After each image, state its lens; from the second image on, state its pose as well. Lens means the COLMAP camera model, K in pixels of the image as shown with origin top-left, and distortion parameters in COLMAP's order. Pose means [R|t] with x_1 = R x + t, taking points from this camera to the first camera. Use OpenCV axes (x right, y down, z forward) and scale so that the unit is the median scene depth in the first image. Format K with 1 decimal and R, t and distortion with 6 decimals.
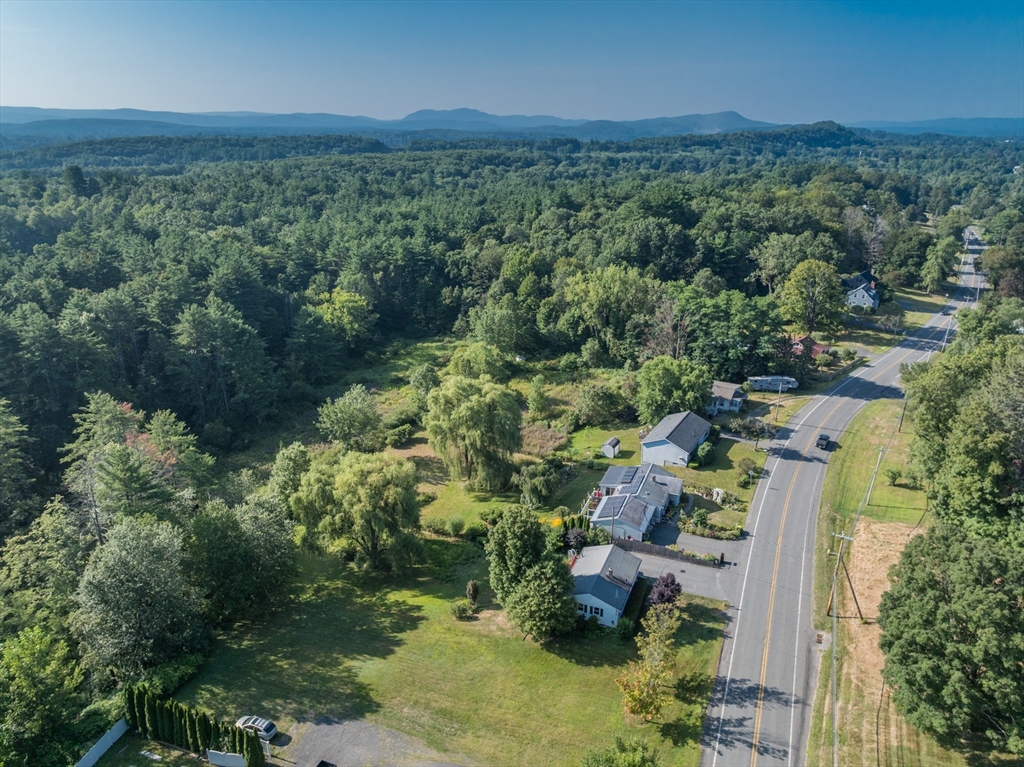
lens RADIAL K [[718.5, 0, 508.9], [0, 718.5, 384.4], [0, 0, 1]] dist [-0.058716, 0.034815]
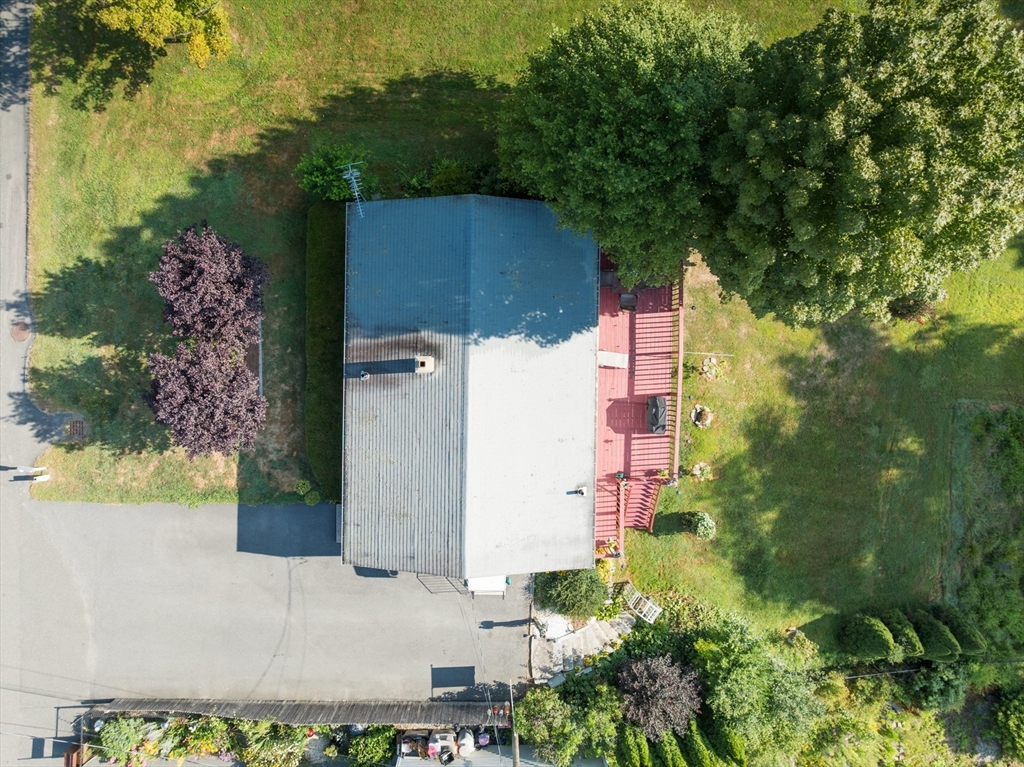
lens RADIAL K [[718.5, 0, 506.6], [0, 718.5, 383.1], [0, 0, 1]] dist [-0.058716, 0.034815]
pose [[-0.932347, 0.361044, -0.019393, 0.151232], [-0.149185, -0.335285, 0.930230, 0.043335], [0.329351, 0.870191, 0.366464, 1.123499]]
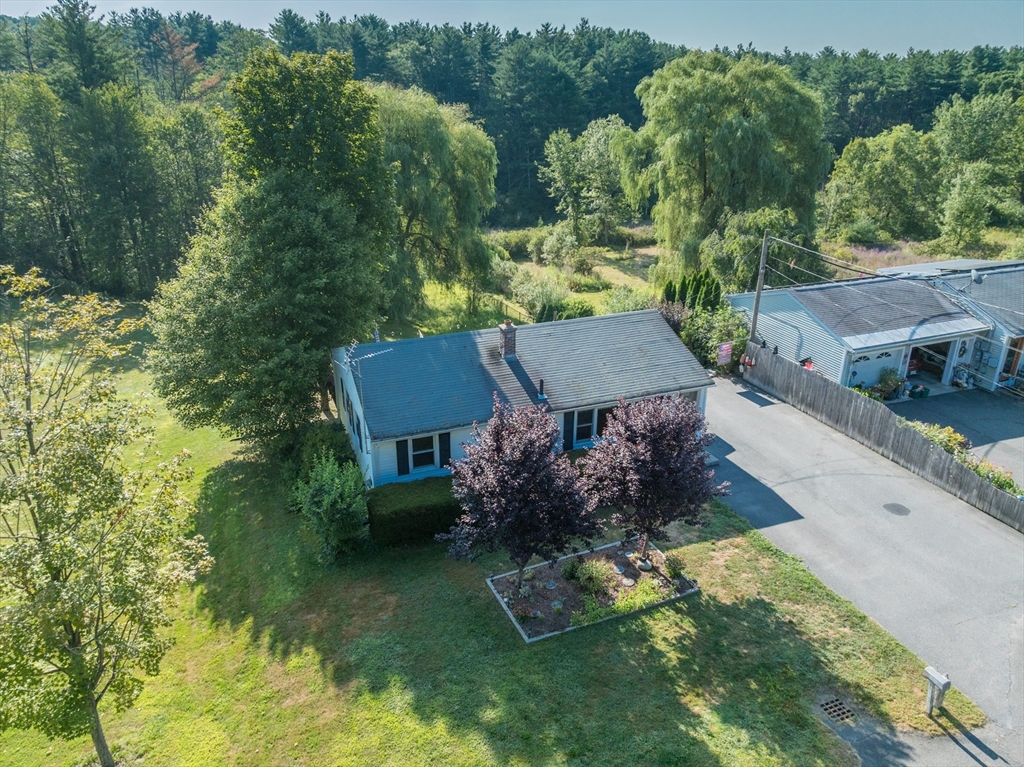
lens RADIAL K [[718.5, 0, 506.6], [0, 718.5, 393.7], [0, 0, 1]] dist [-0.058716, 0.034815]
pose [[0.682194, 0.286262, -0.672804, 0.391734], [-0.251685, 0.955877, 0.151505, 0.293425], [0.686488, 0.065978, 0.724142, 0.983863]]
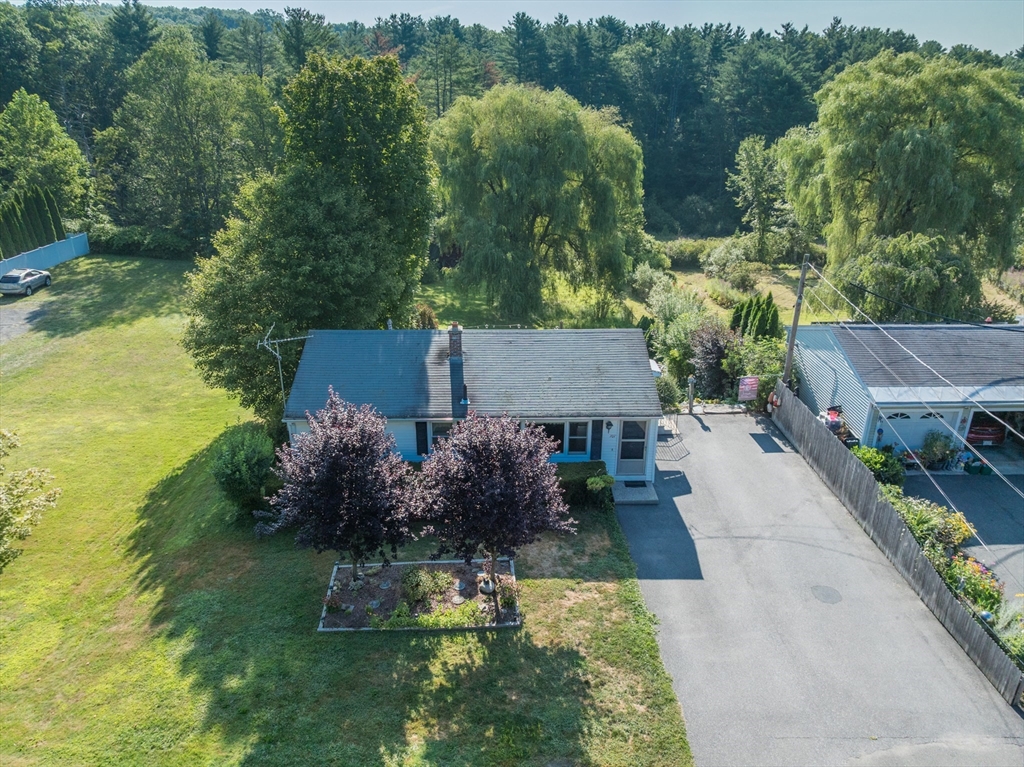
lens RADIAL K [[718.5, 0, 508.3], [0, 718.5, 389.7], [0, 0, 1]] dist [-0.058716, 0.034815]
pose [[0.393265, 0.358740, -0.846551, 0.458319], [-0.323246, 0.915906, 0.237966, 0.254780], [0.860729, 0.180060, 0.476155, 1.084384]]
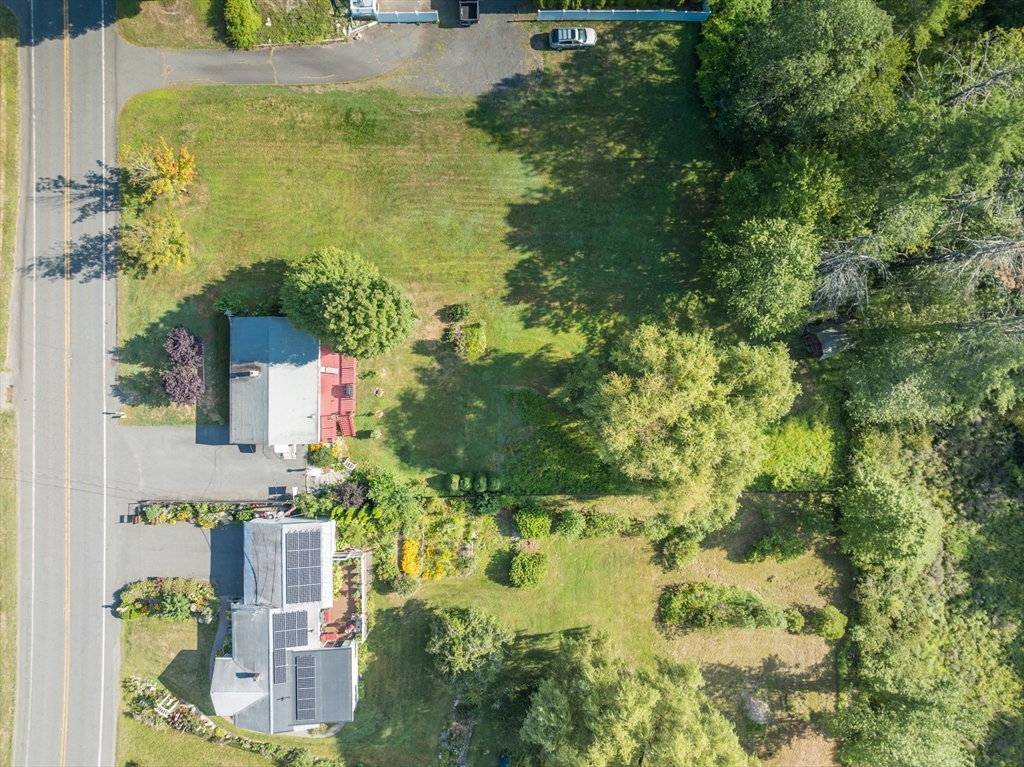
lens RADIAL K [[718.5, 0, 511.5], [0, 718.5, 379.5], [0, 0, 1]] dist [-0.058716, 0.034815]
pose [[-0.928431, 0.370755, -0.023606, -0.091814], [-0.154309, -0.327054, 0.932322, -0.535683], [0.337943, 0.869239, 0.360858, 1.011996]]
